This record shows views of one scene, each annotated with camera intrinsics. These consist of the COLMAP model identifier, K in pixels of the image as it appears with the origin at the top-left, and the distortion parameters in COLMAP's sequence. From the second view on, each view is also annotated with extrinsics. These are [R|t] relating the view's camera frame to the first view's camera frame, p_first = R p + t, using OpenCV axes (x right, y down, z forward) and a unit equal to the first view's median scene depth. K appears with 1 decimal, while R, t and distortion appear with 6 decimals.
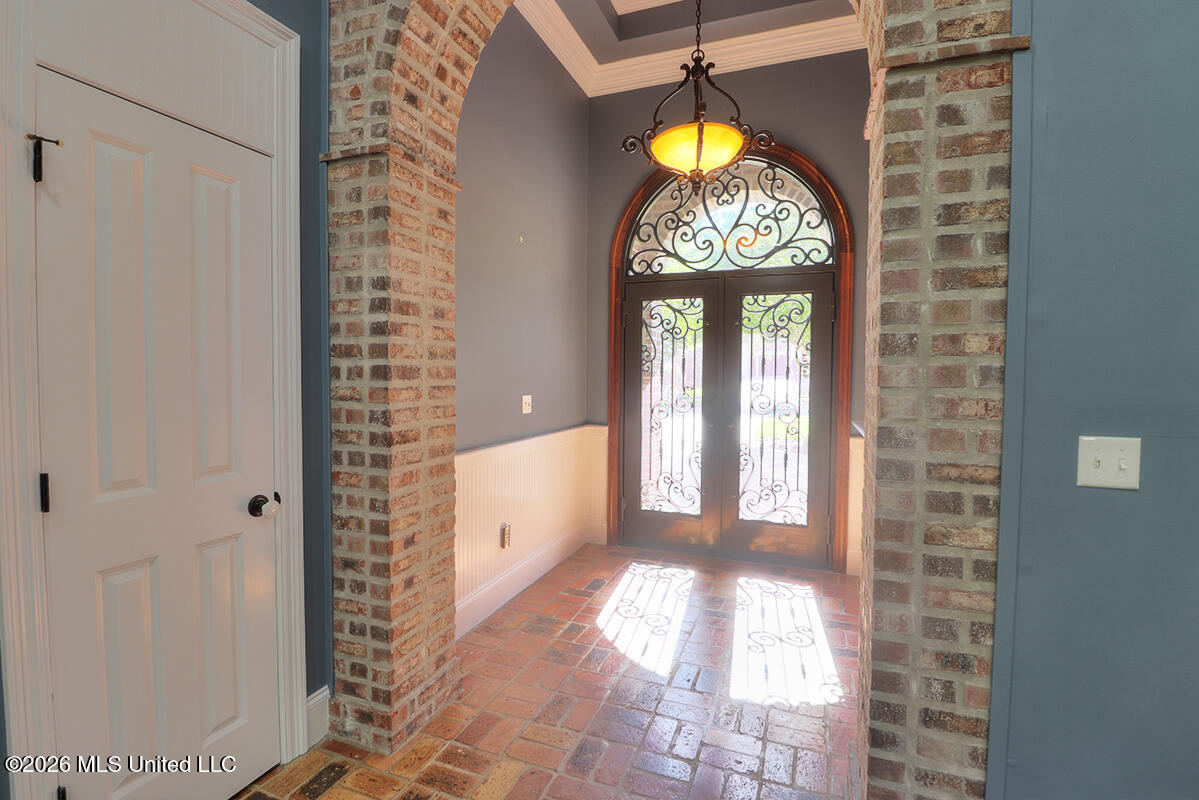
lens RADIAL K [[554.6, 0, 610.8], [0, 554.6, 395.1], [0, 0, 1]] dist [0.001988, -0.014495]
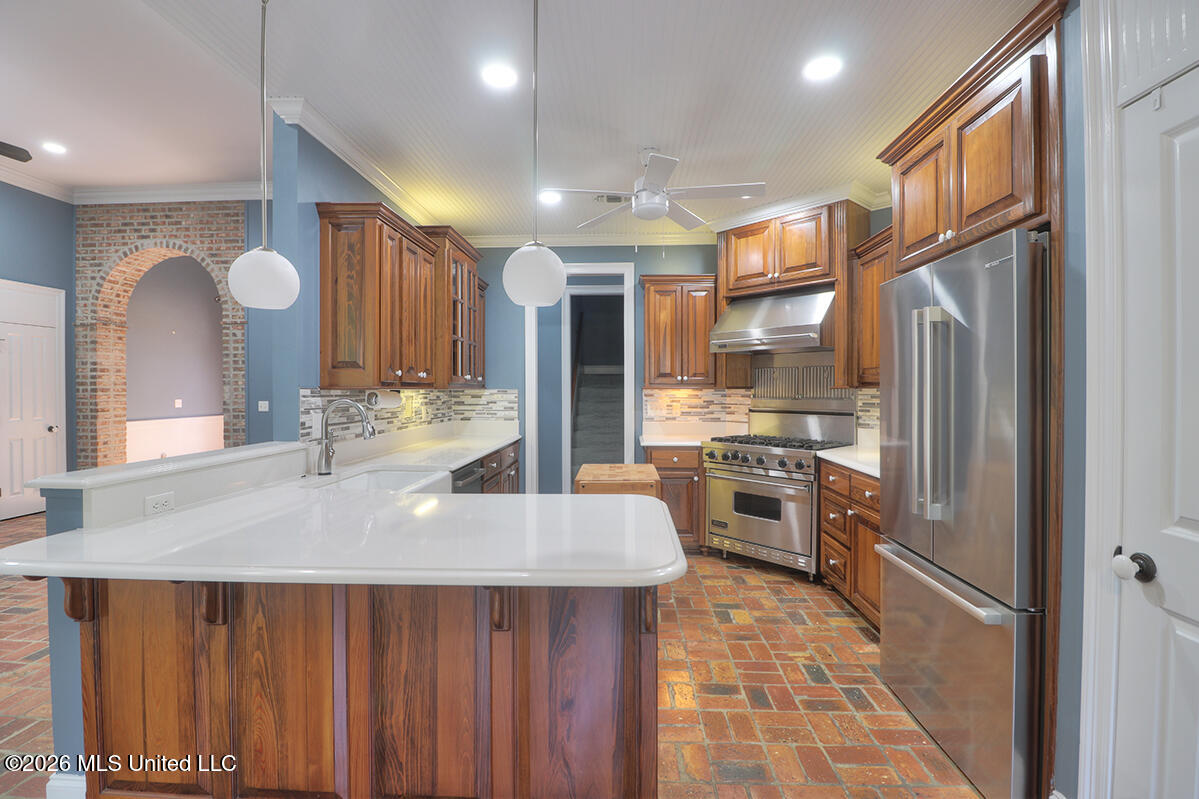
lens RADIAL K [[554.6, 0, 610.8], [0, 554.6, 394.6], [0, 0, 1]] dist [0.001988, -0.014495]
pose [[0.951800, -0.013058, 0.306442, 1.498757], [0.021336, 0.999492, -0.023680, 0.127407], [-0.305977, 0.029076, 0.951595, -3.027329]]
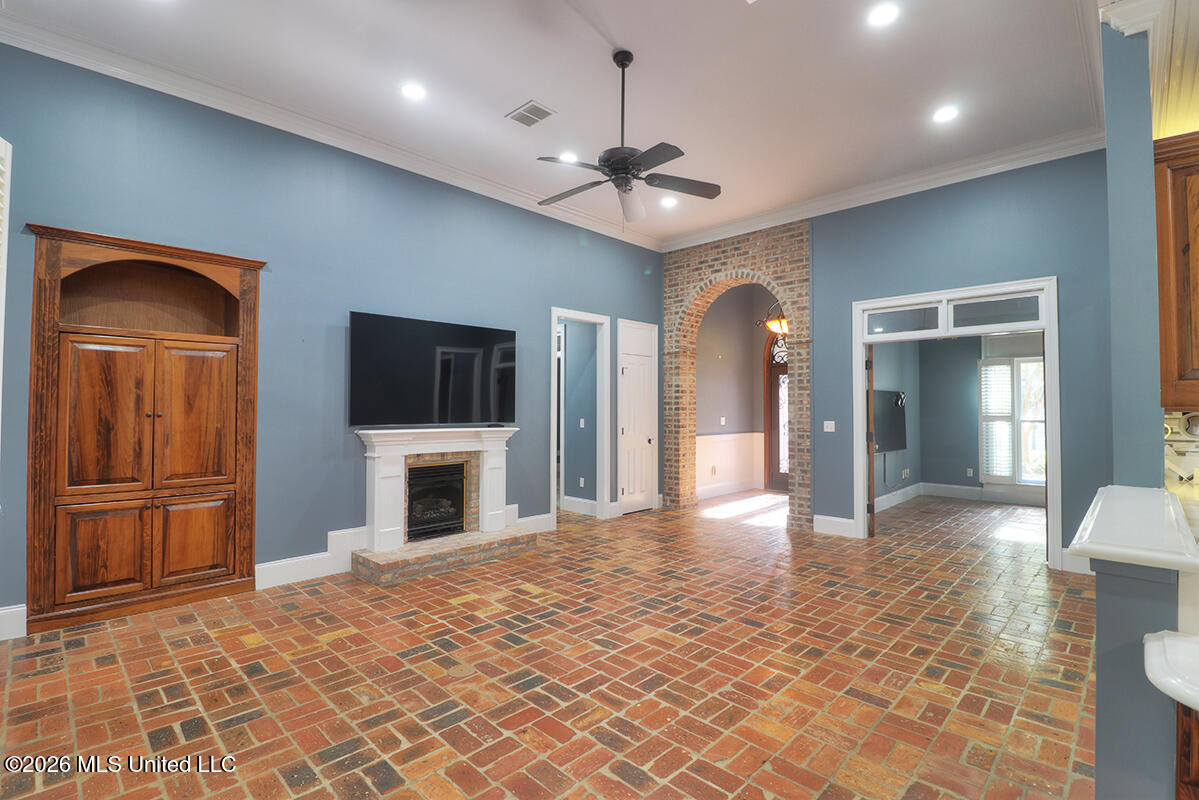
lens RADIAL K [[560.6, 0, 596.8], [0, 560.6, 393.3], [0, 0, 1]] dist [-0.001288, -0.000238]
pose [[0.906507, -0.017383, -0.421834, 0.713616], [-0.010301, 0.997944, -0.063259, 0.102252], [0.422066, 0.061690, 0.904464, -2.727199]]
